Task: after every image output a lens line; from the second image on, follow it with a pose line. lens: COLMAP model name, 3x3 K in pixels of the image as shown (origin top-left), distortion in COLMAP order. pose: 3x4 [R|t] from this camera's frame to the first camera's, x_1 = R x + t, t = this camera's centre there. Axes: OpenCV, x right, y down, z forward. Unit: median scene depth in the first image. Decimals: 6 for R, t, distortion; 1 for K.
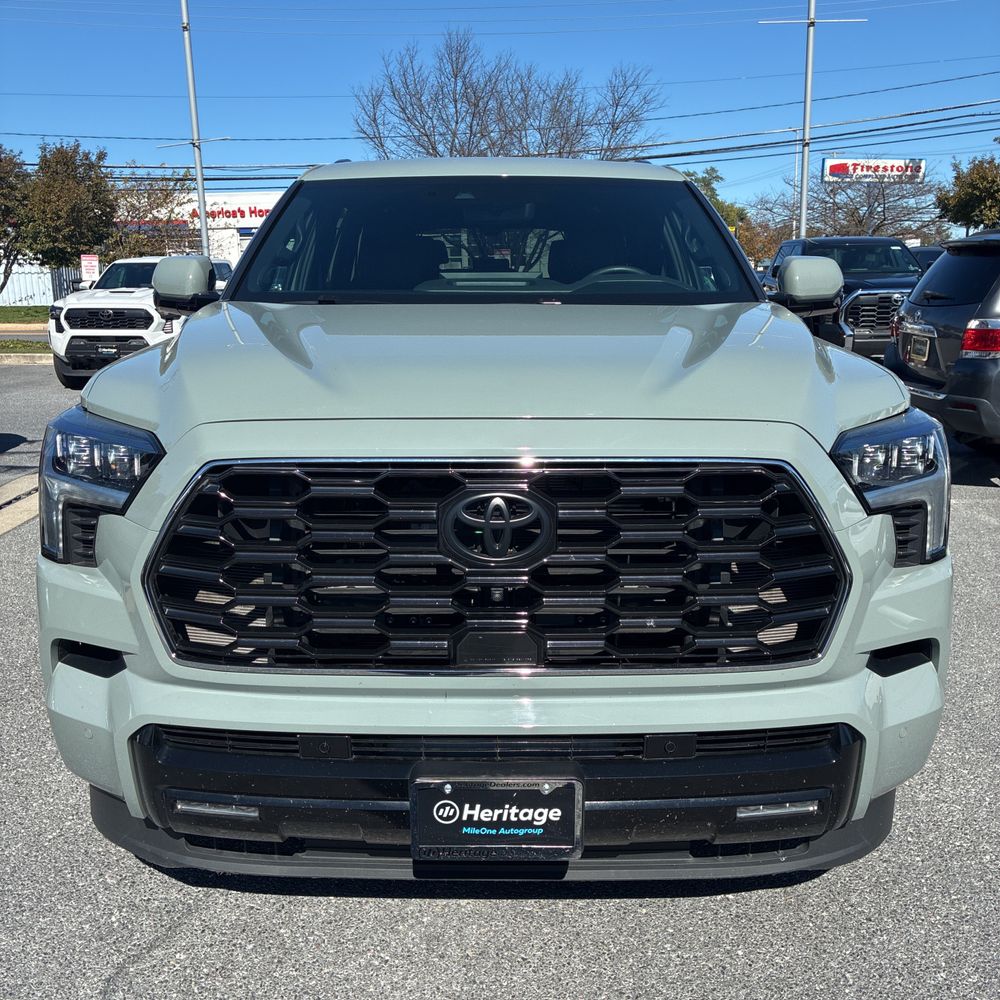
lens RADIAL K [[999.6, 0, 497.4], [0, 999.6, 503.9], [0, 0, 1]] dist [0.023085, 0.000000]
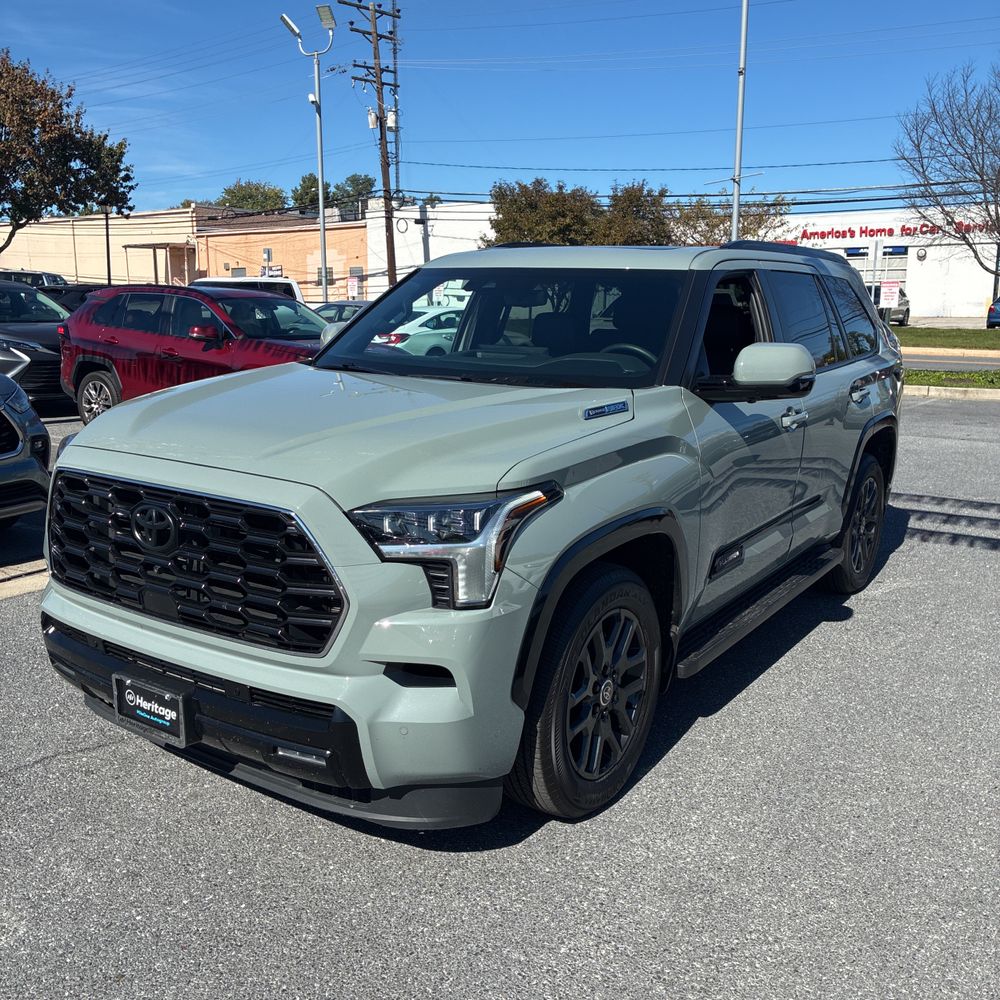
lens RADIAL K [[999.6, 0, 500.9], [0, 999.6, 502.5], [0, 0, 1]] dist [0.023085, 0.000000]
pose [[0.828745, 0.132811, -0.543639, 0.740739], [-0.142074, 0.989536, 0.025160, -0.075766], [0.541292, 0.056386, 0.838942, -0.034027]]
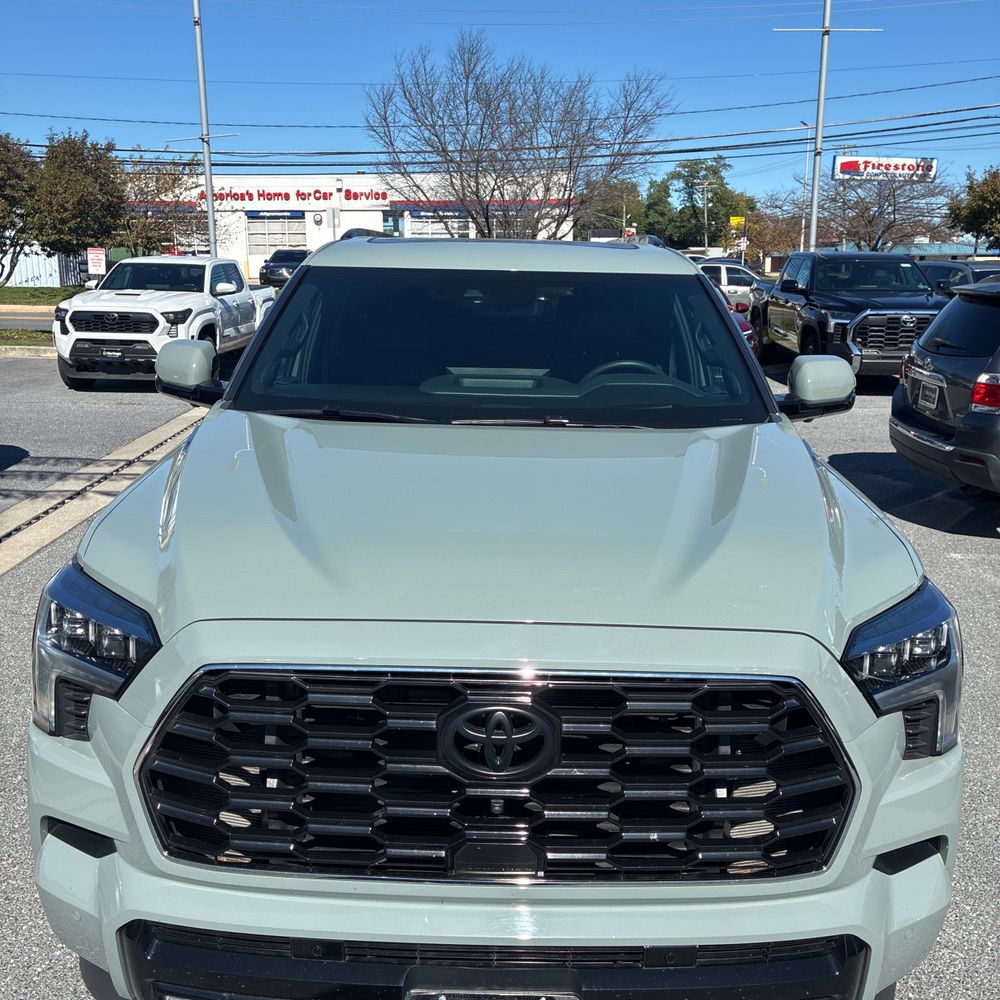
lens RADIAL K [[999.6, 0, 499.8], [0, 999.6, 497.1], [0, 0, 1]] dist [0.023085, 0.000000]
pose [[0.999767, 0.021600, -0.000170, -0.002168], [-0.021598, 0.999724, 0.009268, -0.123466], [0.000370, -0.009263, 0.999957, 0.013802]]
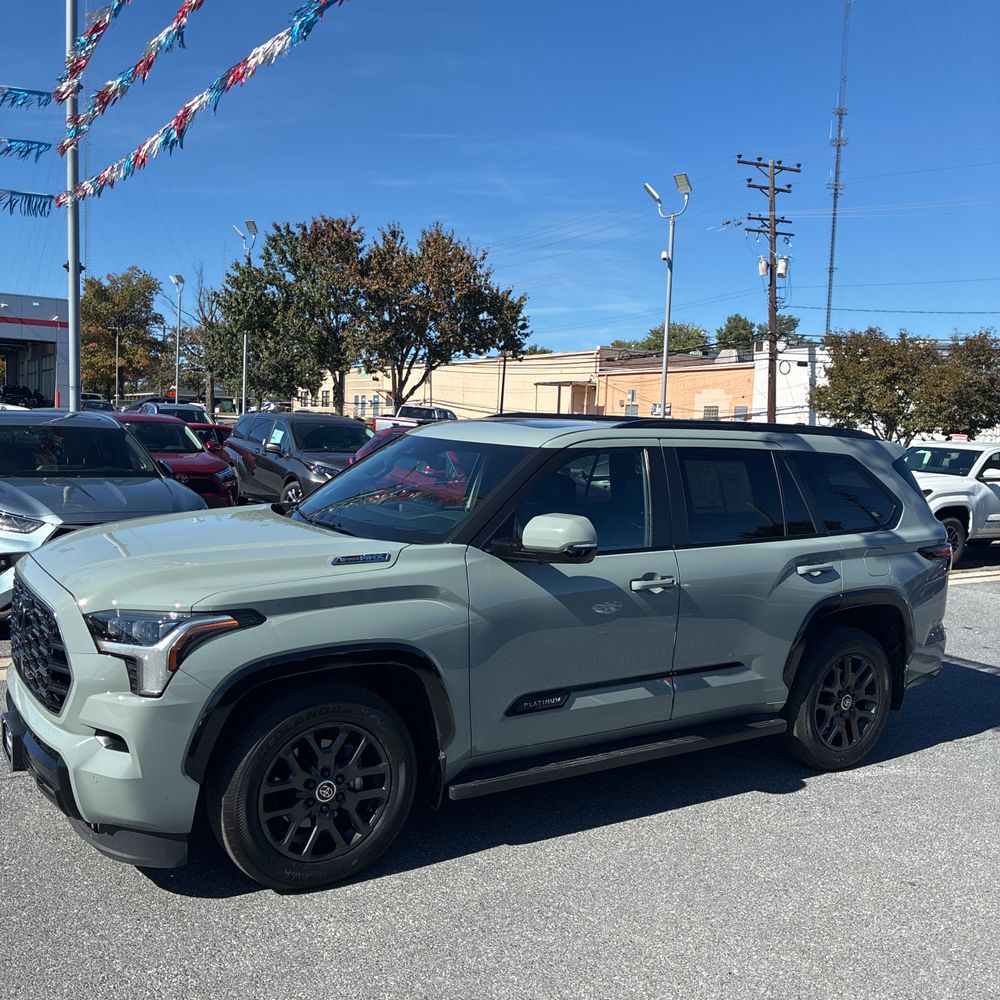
lens RADIAL K [[999.6, 0, 506.7], [0, 999.6, 502.0], [0, 0, 1]] dist [0.023085, 0.000000]
pose [[0.545834, 0.102696, -0.831576, 1.408978], [-0.230413, 0.972595, -0.031128, -0.232391], [0.805590, 0.208597, 0.554538, 0.305133]]
